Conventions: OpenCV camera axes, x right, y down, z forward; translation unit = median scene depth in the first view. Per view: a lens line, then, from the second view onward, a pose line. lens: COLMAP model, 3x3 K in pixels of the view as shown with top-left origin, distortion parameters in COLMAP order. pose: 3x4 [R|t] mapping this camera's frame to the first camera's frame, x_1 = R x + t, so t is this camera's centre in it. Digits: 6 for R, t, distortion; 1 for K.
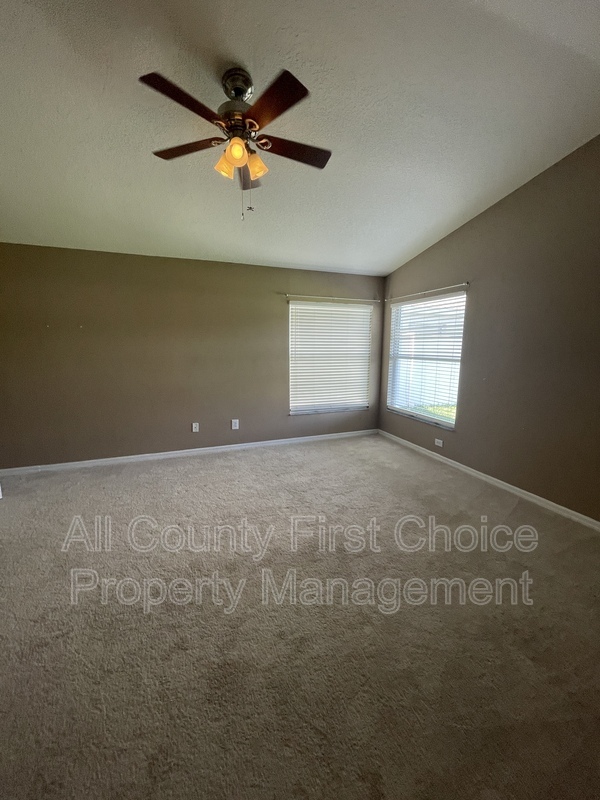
lens RADIAL K [[326.4, 0, 302.6], [0, 326.4, 400.8], [0, 0, 1]] dist [0.000931, -0.000400]
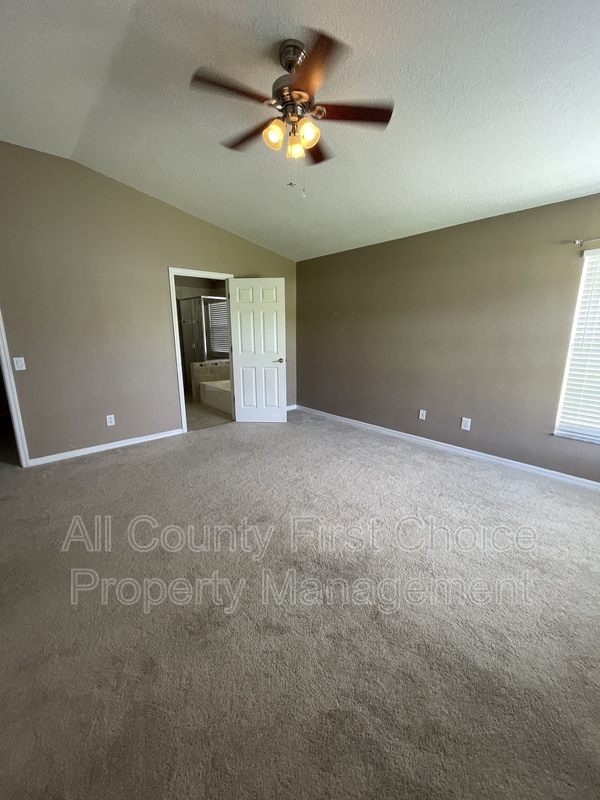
lens RADIAL K [[326.4, 0, 302.6], [0, 326.4, 400.8], [0, 0, 1]] dist [0.000931, -0.000400]
pose [[0.352880, 0.201620, -0.913688, 0.384329], [-0.154720, 0.975639, 0.155536, -0.047933], [0.922788, 0.086480, 0.375478, 0.314371]]
